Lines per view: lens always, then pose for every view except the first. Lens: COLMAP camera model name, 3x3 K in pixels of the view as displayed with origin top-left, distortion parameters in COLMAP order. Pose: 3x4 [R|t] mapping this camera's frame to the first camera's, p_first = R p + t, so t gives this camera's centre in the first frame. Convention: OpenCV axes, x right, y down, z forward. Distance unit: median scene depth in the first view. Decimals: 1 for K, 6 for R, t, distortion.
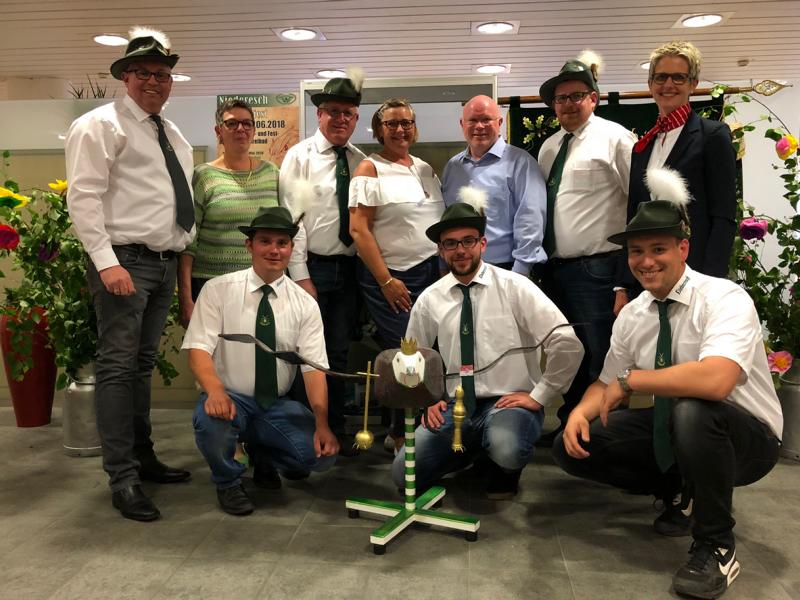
lens RADIAL K [[727.0, 0, 397.9], [0, 727.0, 298.7], [0, 0, 1]] dist [0.052795, 0.004328]
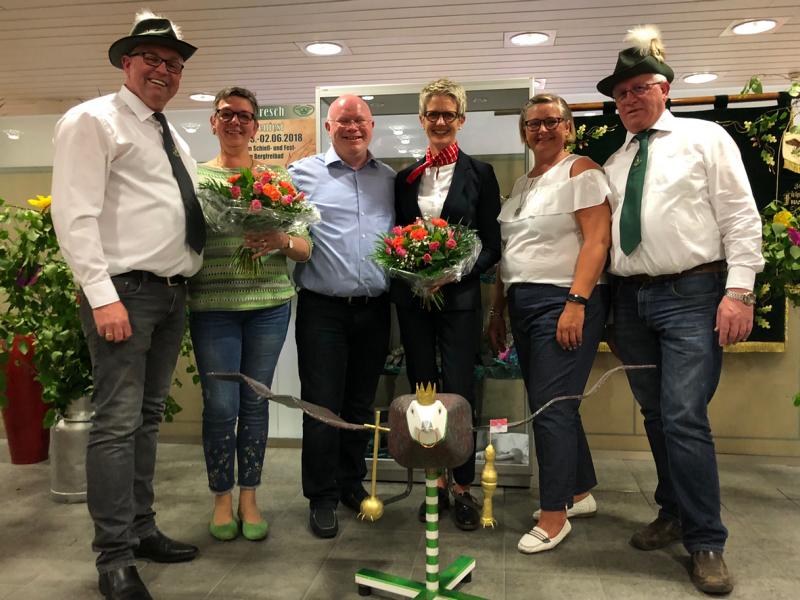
lens RADIAL K [[707.8, 0, 400.0], [0, 707.8, 300.0], [0, 0, 1]] dist [0.023356, 0.001223]
pose [[0.998900, 0.002706, -0.046803, 0.014221], [-0.003891, 0.999674, -0.025248, -0.012194], [0.046720, 0.025402, 0.998585, 0.132231]]
